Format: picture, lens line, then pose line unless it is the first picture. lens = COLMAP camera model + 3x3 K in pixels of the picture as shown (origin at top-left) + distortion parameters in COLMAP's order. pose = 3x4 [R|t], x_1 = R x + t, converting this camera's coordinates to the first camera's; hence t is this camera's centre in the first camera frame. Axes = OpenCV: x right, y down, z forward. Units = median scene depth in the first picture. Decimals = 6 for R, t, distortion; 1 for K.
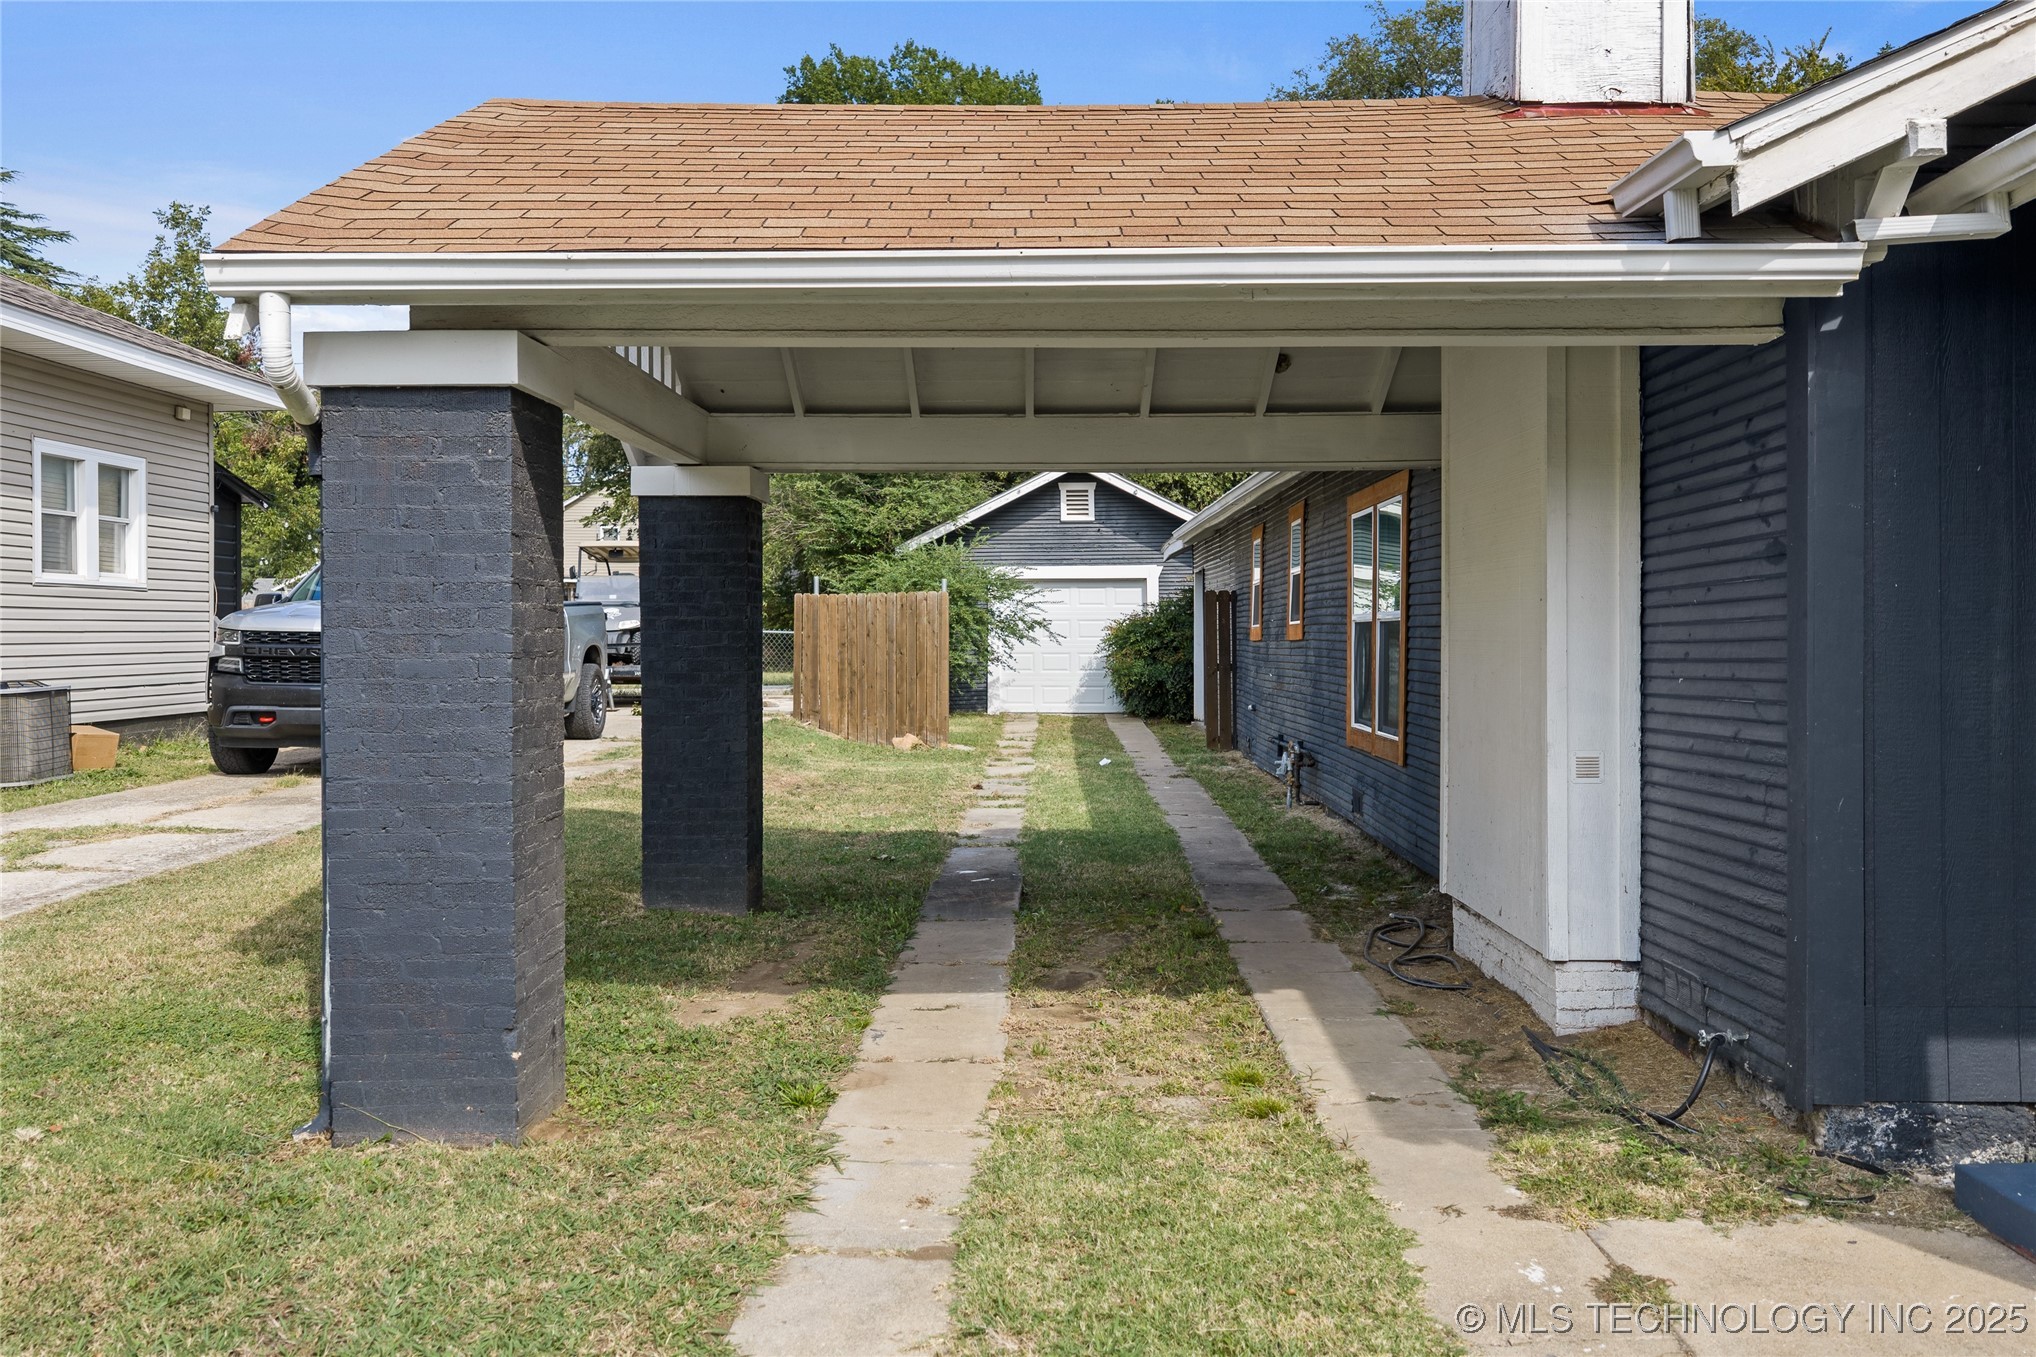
lens RADIAL K [[1706.4, 0, 1032.3], [0, 1706.4, 635.4], [0, 0, 1]] dist [0.017300, -0.002314]
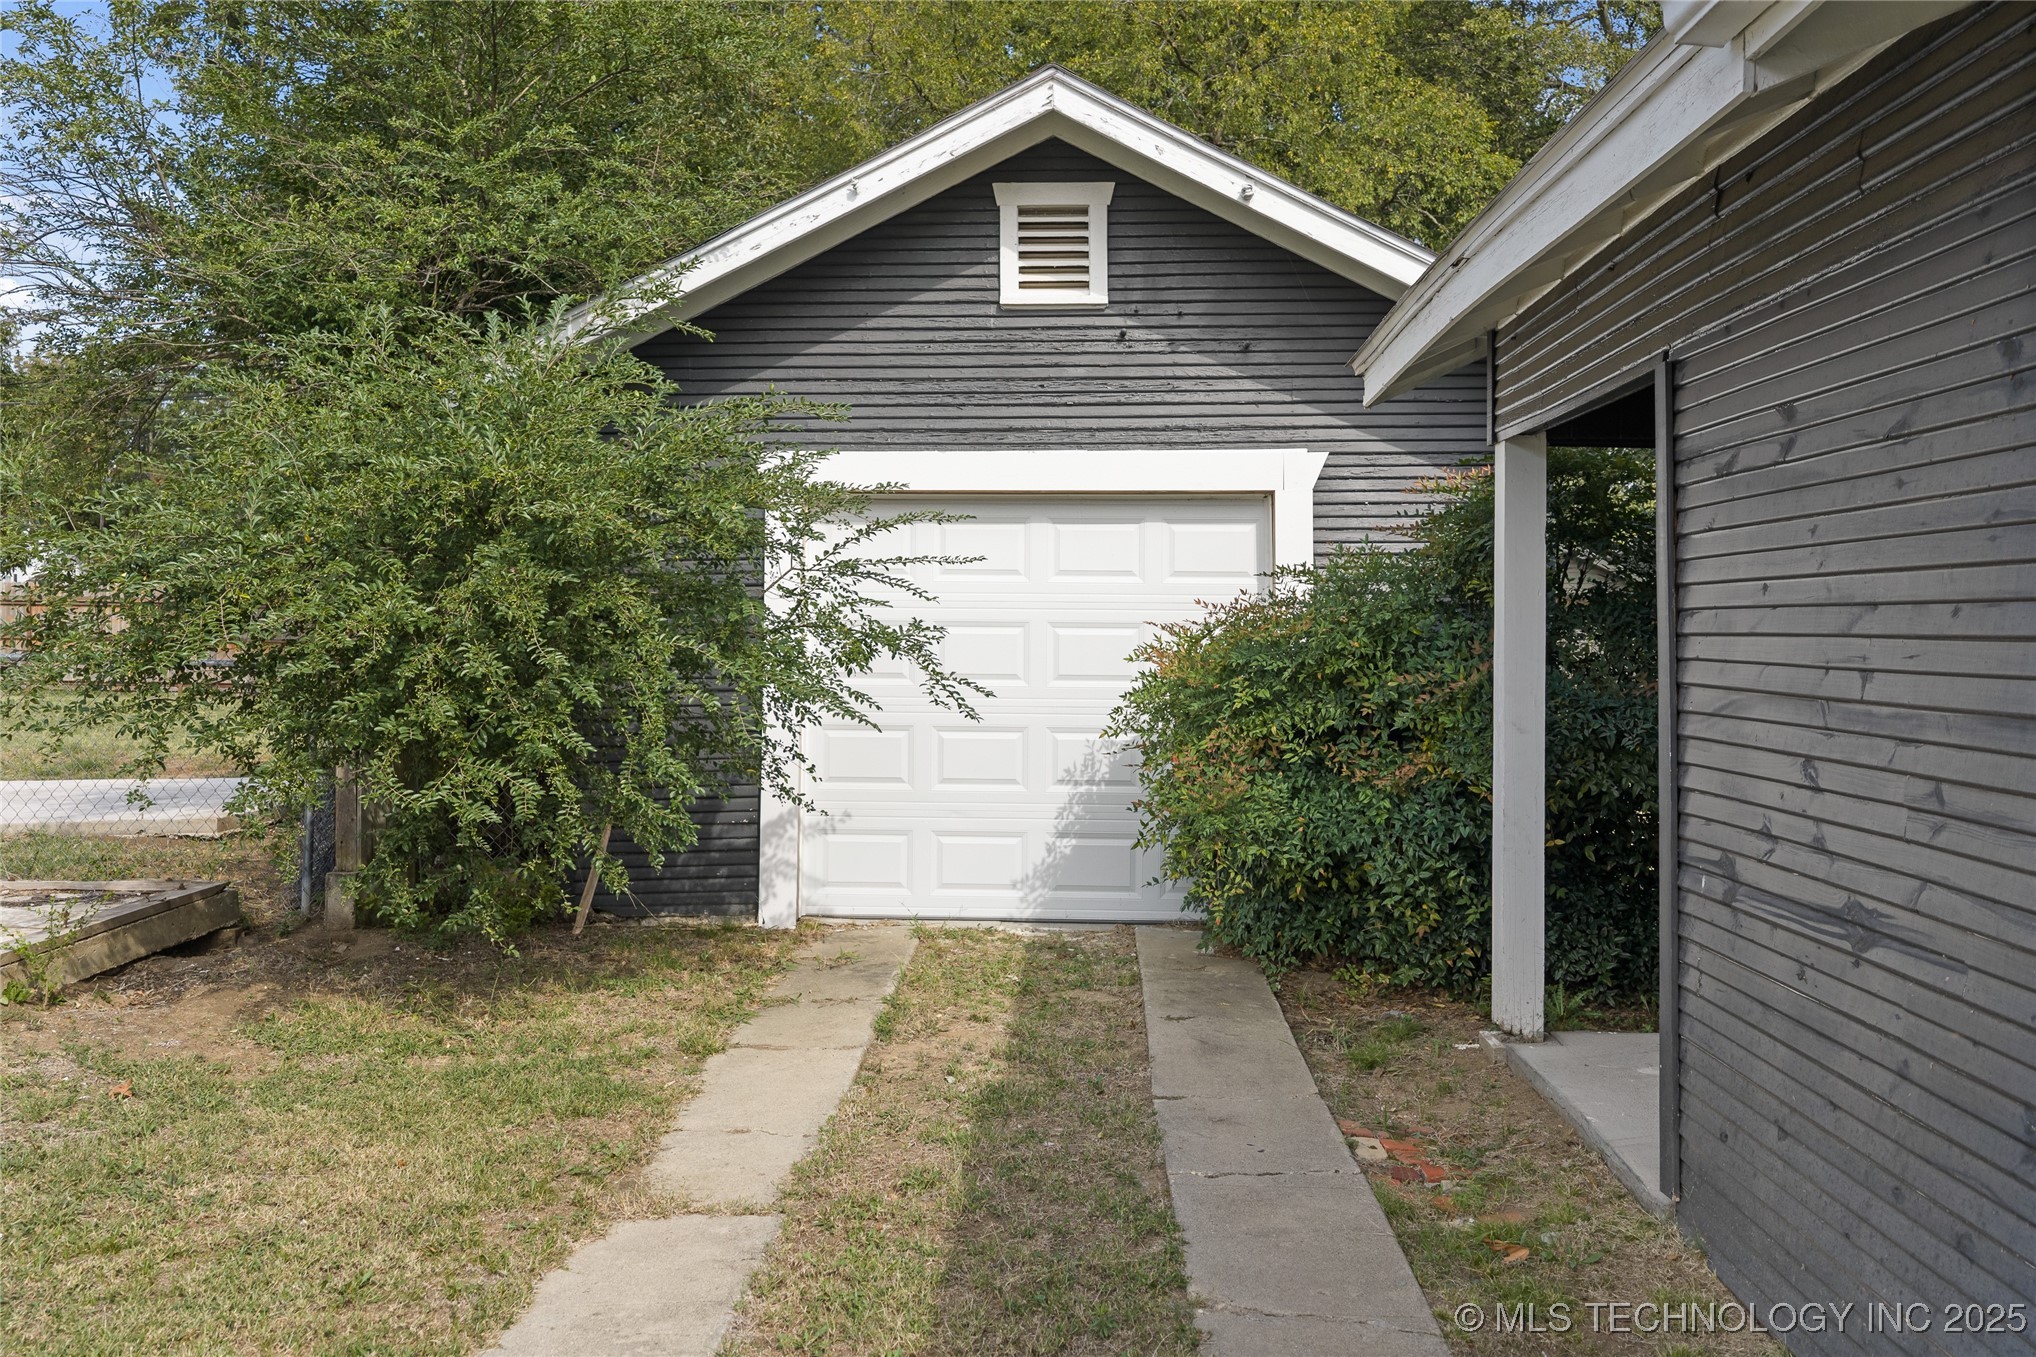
lens RADIAL K [[1706.4, 0, 1005.0], [0, 1706.4, 674.4], [0, 0, 1]] dist [0.017300, -0.002314]
pose [[0.999515, 0.007210, -0.030284, 0.039456], [-0.006531, 0.999727, 0.022452, -0.009710], [0.030437, -0.022244, 0.999289, 0.978709]]
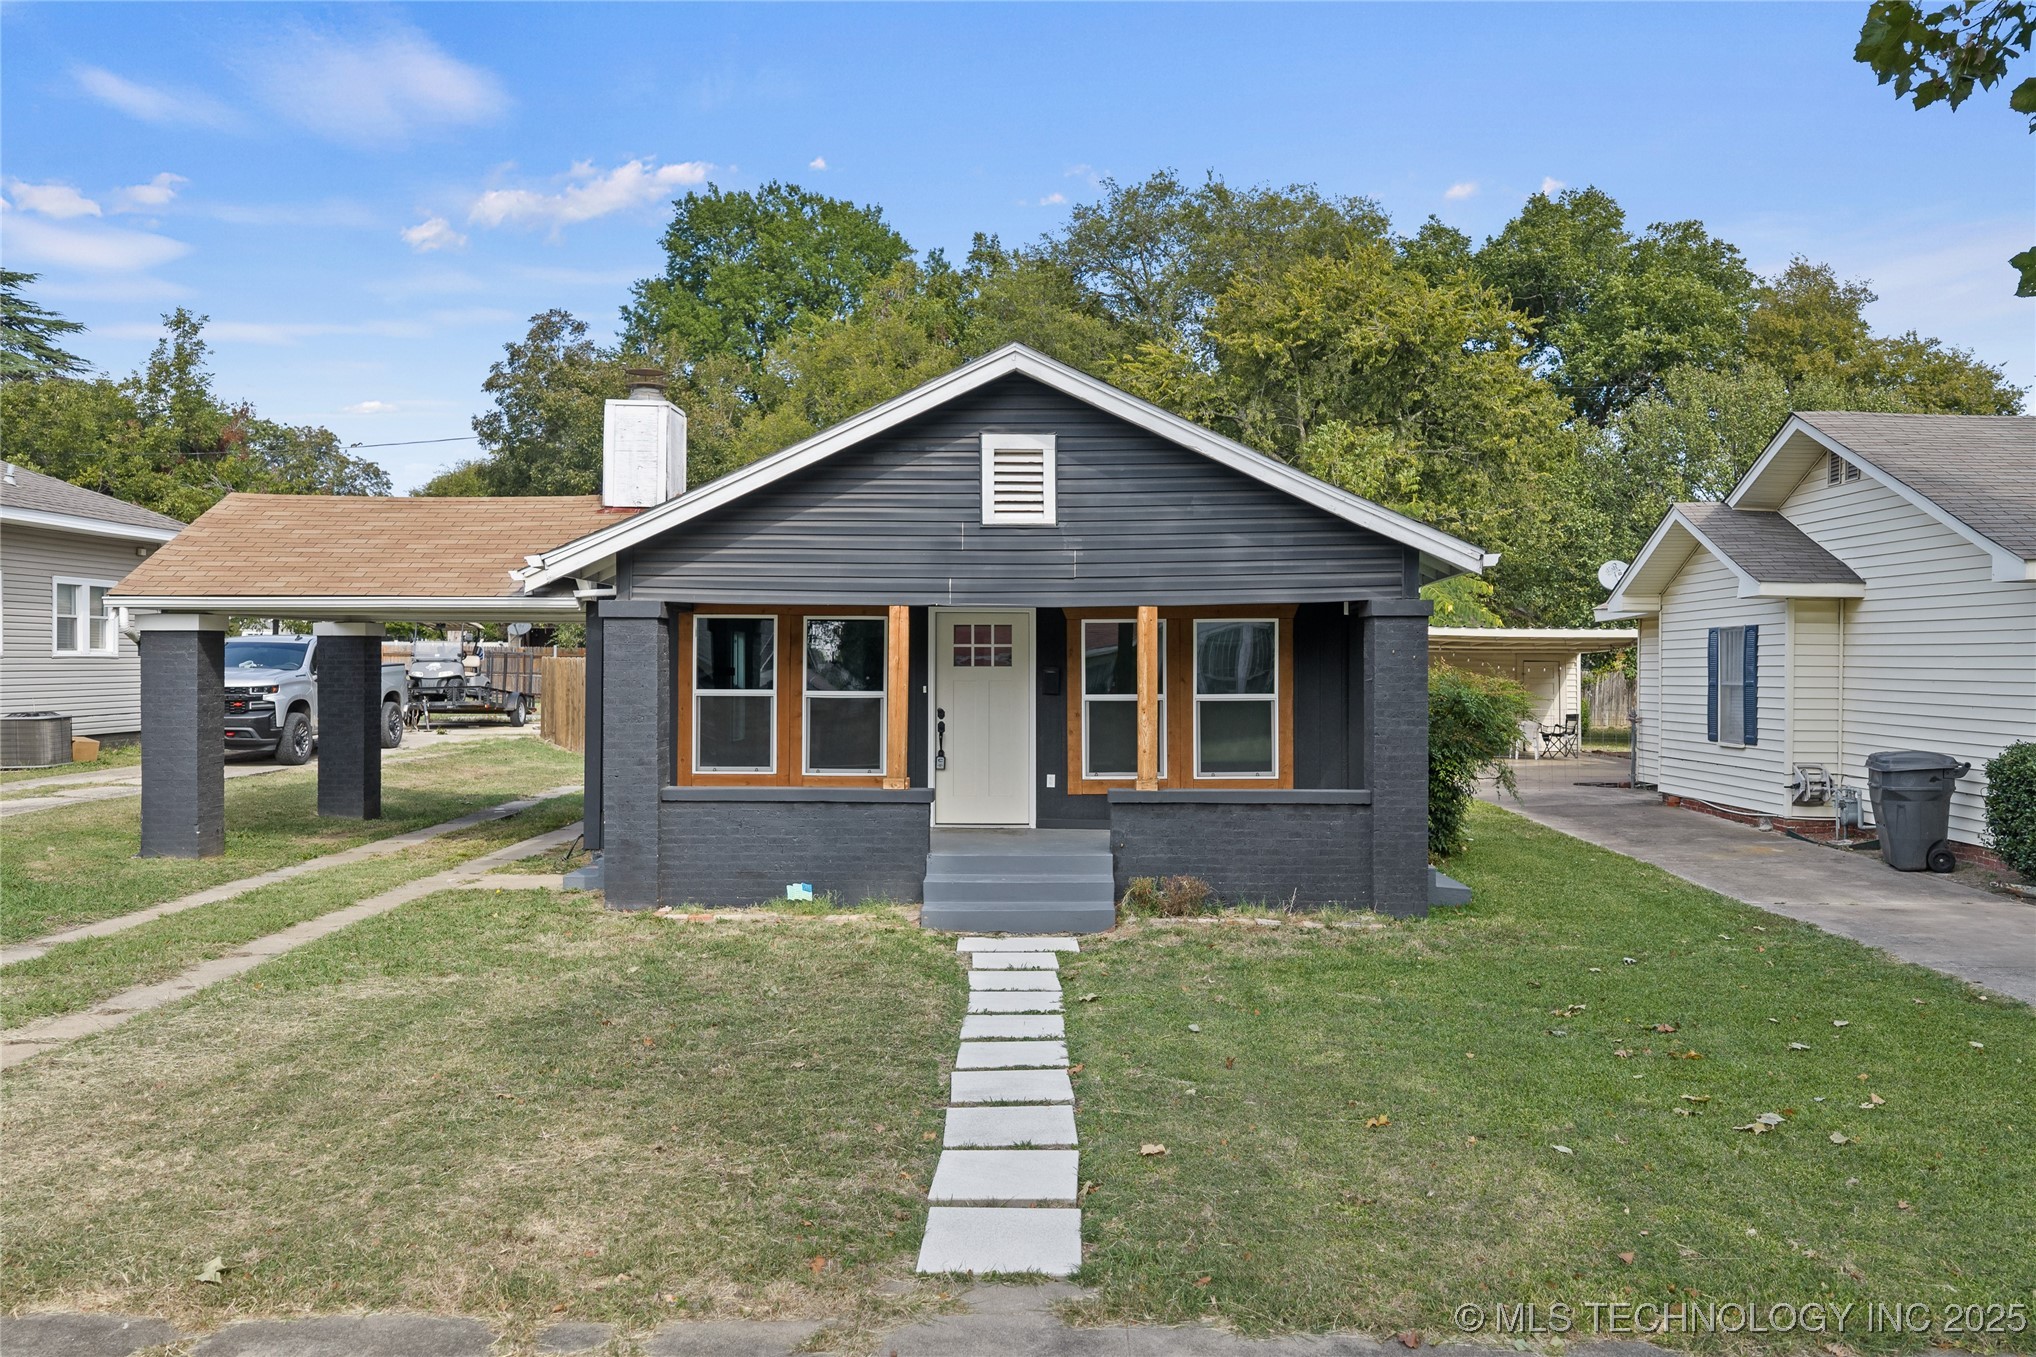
lens RADIAL K [[1706.4, 0, 1021.2], [0, 1706.4, 663.4], [0, 0, 1]] dist [0.017300, -0.002314]
pose [[0.999905, 0.007154, -0.011820, 0.334784], [-0.007144, 0.999974, 0.000866, -0.024170], [0.011826, -0.000782, 0.999930, -0.578929]]
